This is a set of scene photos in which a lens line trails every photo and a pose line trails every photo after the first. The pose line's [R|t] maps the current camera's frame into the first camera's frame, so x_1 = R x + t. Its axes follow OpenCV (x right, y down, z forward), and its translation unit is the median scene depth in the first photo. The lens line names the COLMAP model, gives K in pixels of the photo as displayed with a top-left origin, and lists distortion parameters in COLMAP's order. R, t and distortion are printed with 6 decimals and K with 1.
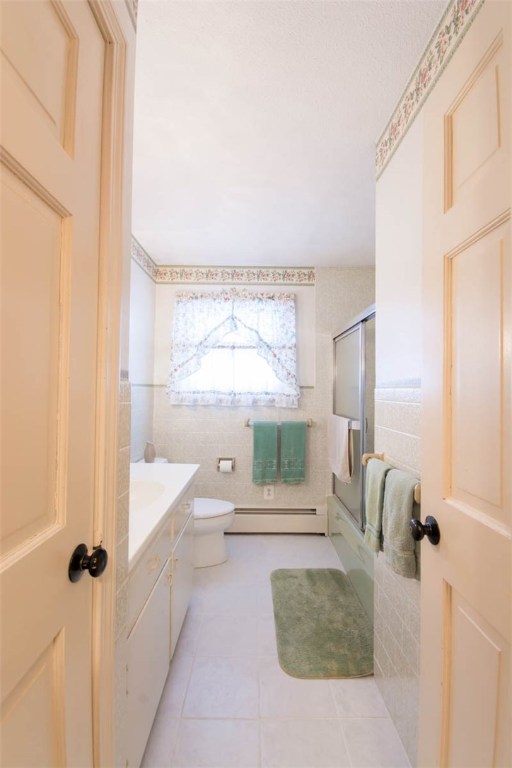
lens RADIAL K [[334.3, 0, 256.0], [0, 334.3, 384.0], [0, 0, 1]] dist [0.003311, -0.008384]
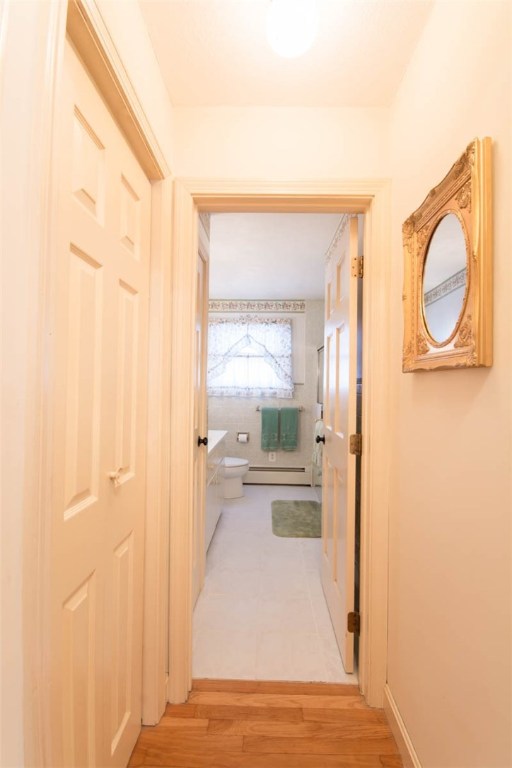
lens RADIAL K [[334.3, 0, 256.0], [0, 334.3, 384.0], [0, 0, 1]] dist [0.003311, -0.008384]
pose [[0.999133, 0.002935, -0.041526, 0.027586], [-0.002394, 0.999912, 0.013078, -0.009006], [0.041561, -0.012967, 0.999052, -0.453365]]
